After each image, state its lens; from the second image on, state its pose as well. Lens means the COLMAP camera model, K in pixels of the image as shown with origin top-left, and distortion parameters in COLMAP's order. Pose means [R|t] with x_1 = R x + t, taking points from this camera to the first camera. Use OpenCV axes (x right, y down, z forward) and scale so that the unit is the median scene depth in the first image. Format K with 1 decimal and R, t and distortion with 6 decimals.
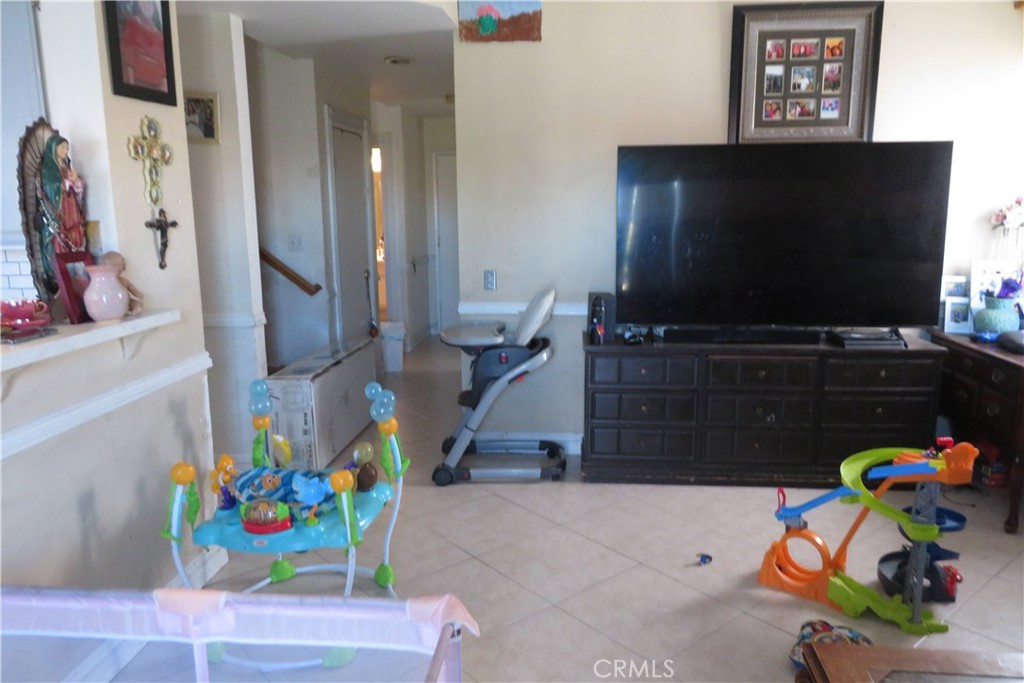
lens RADIAL K [[733.6, 0, 511.7], [0, 733.6, 343.9], [0, 0, 1]] dist [-0.003322, -0.001725]
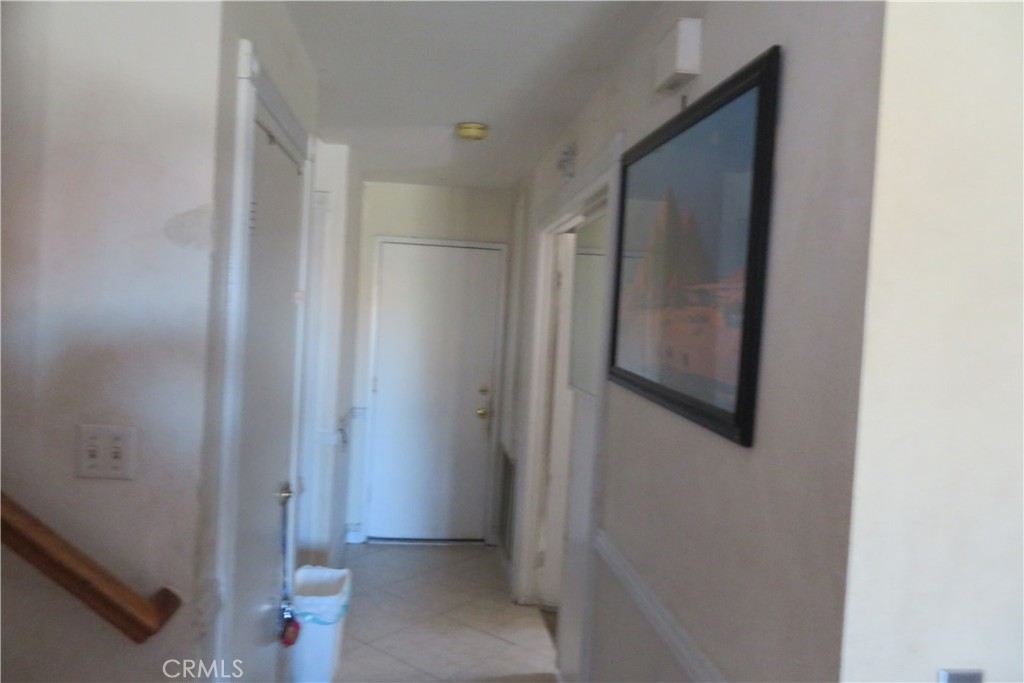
lens RADIAL K [[733.6, 0, 511.9], [0, 733.6, 339.6], [0, 0, 1]] dist [-0.003322, -0.001725]
pose [[0.975024, 0.059677, 0.213934, -0.165998], [-0.025459, 0.986907, -0.159265, -0.117144], [-0.220637, 0.149841, 0.963777, 0.559567]]
